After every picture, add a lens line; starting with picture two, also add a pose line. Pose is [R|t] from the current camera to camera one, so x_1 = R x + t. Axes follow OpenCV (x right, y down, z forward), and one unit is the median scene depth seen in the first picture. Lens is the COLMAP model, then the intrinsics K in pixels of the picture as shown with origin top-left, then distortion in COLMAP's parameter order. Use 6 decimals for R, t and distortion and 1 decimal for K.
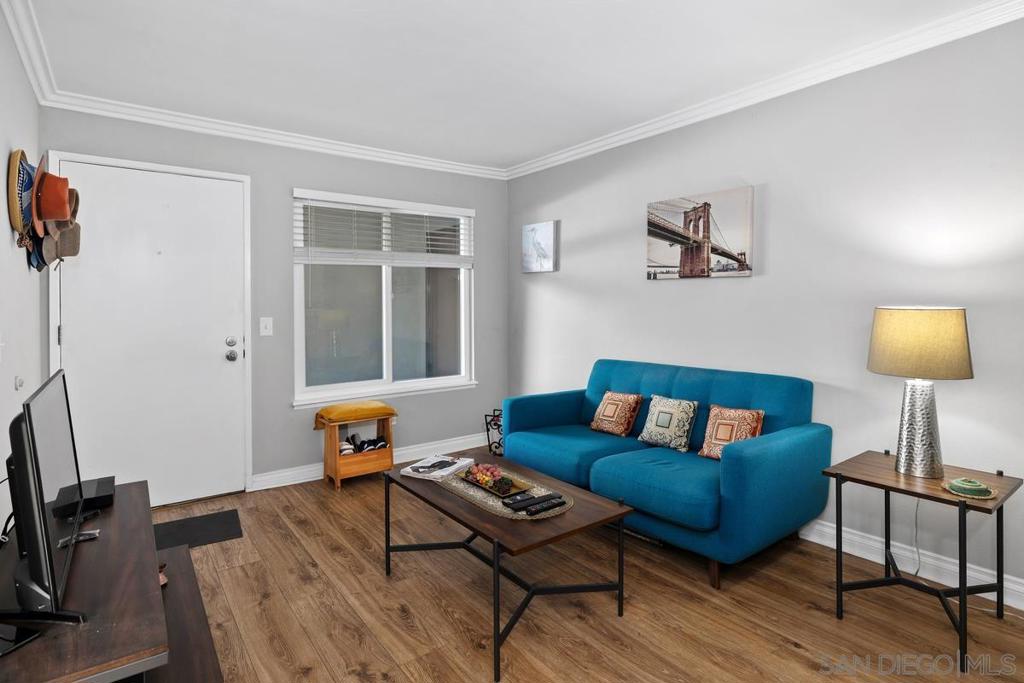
lens RADIAL K [[525.8, 0, 511.3], [0, 525.8, 313.3], [0, 0, 1]] dist [-0.002147, -0.000355]
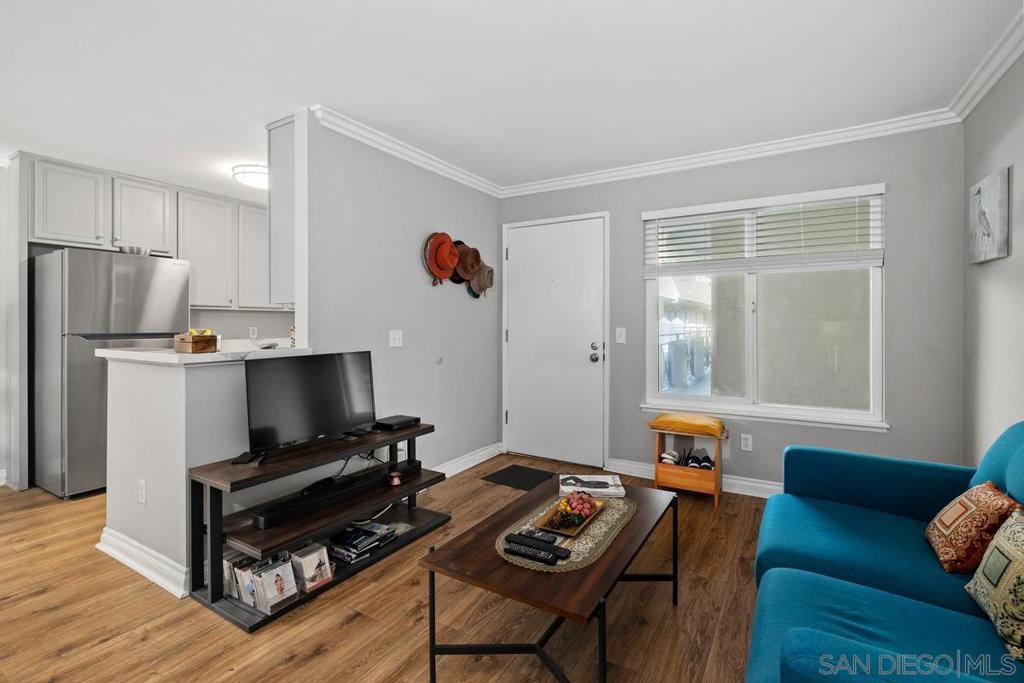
lens RADIAL K [[477.0, 0, 511.7], [0, 477.0, 321.0], [0, 0, 1]] dist [-0.000487, -0.000219]
pose [[0.386528, 0.009327, -0.922230, 0.422080], [-0.008617, 0.999942, 0.006501, -0.011903], [0.922237, 0.005434, 0.386586, 0.360947]]
